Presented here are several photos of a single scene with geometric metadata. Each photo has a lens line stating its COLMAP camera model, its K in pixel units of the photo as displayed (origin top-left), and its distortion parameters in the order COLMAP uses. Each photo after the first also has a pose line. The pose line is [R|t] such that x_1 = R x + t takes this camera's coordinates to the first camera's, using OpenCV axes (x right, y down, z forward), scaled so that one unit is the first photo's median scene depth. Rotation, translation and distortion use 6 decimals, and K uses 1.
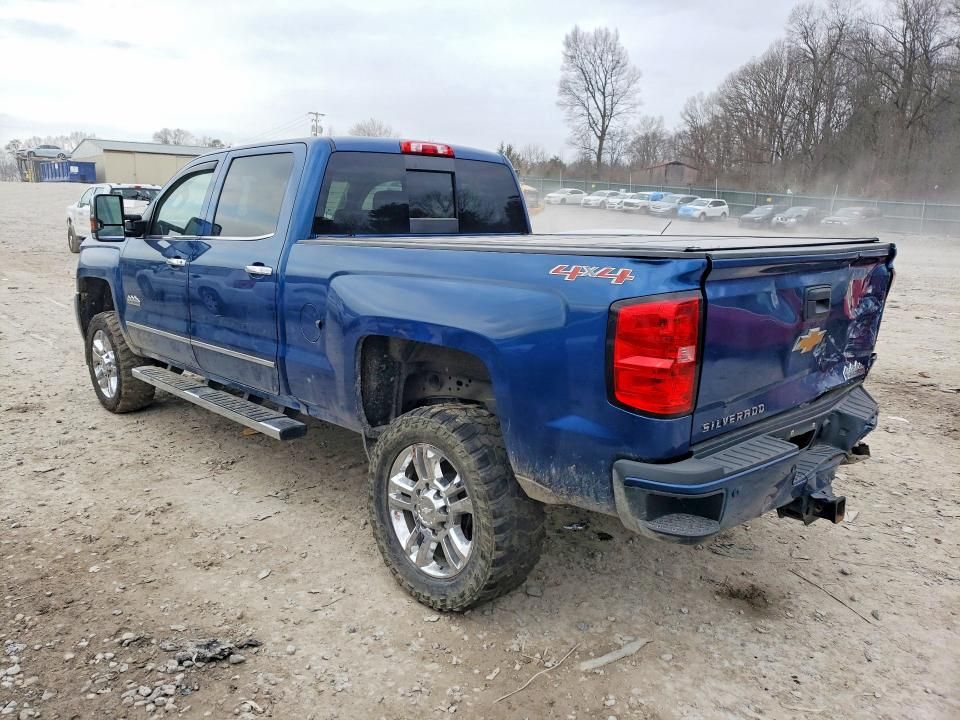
lens RADIAL K [[725.5, 0, 419.9], [0, 725.5, 359.8], [0, 0, 1]] dist [0.018902, -0.001586]
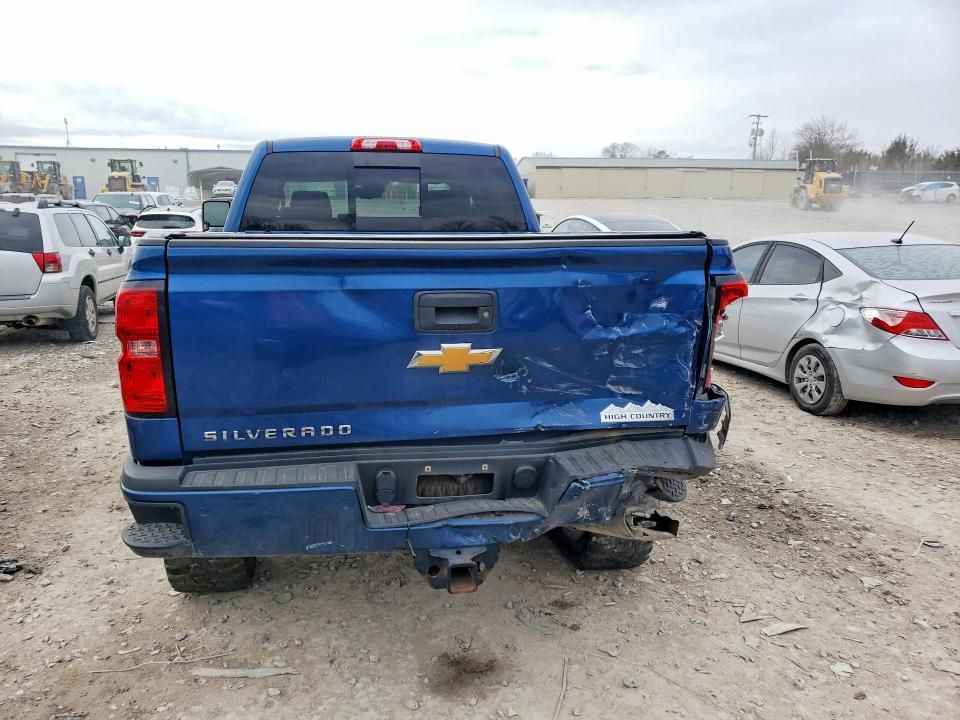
lens RADIAL K [[709.6, 0, 438.1], [0, 709.6, 374.7], [0, 0, 1]] dist [0.024851, 0.002019]
pose [[0.855146, 0.100467, -0.508559, 0.638803], [-0.095440, 0.994783, 0.036039, -0.024345], [0.509526, 0.017718, 0.860273, 0.230327]]
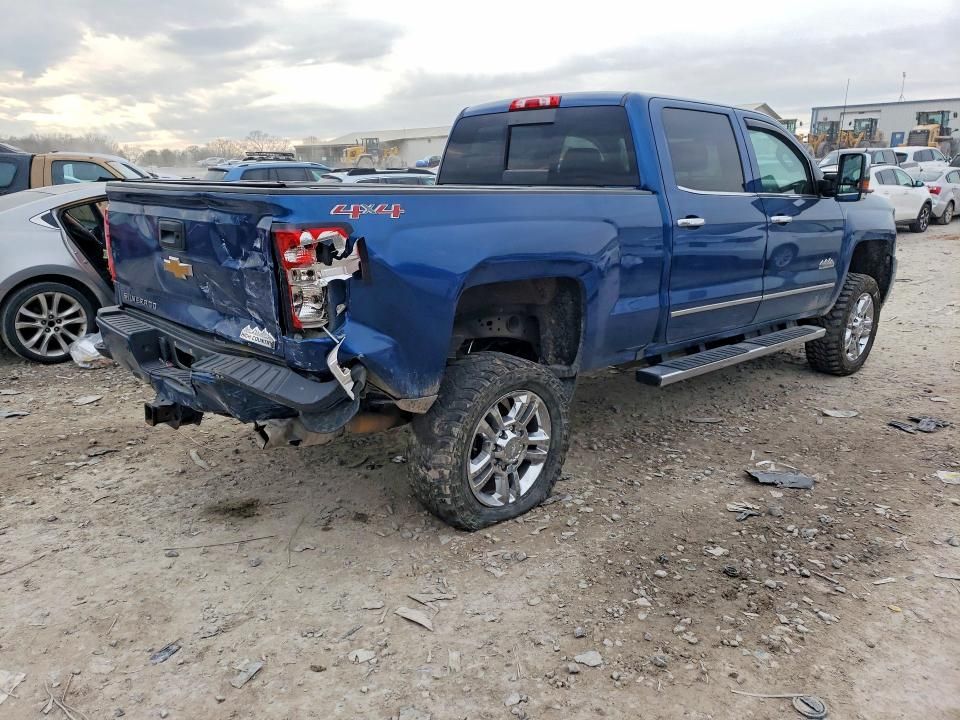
lens RADIAL K [[716.3, 0, 487.0], [0, 716.3, 359.9], [0, 0, 1]] dist [0.024762, -0.000523]
pose [[0.067081, 0.237968, -0.968954, 1.178220], [-0.205023, 0.953705, 0.220029, -0.164320], [0.976456, 0.183898, 0.112764, 0.957114]]
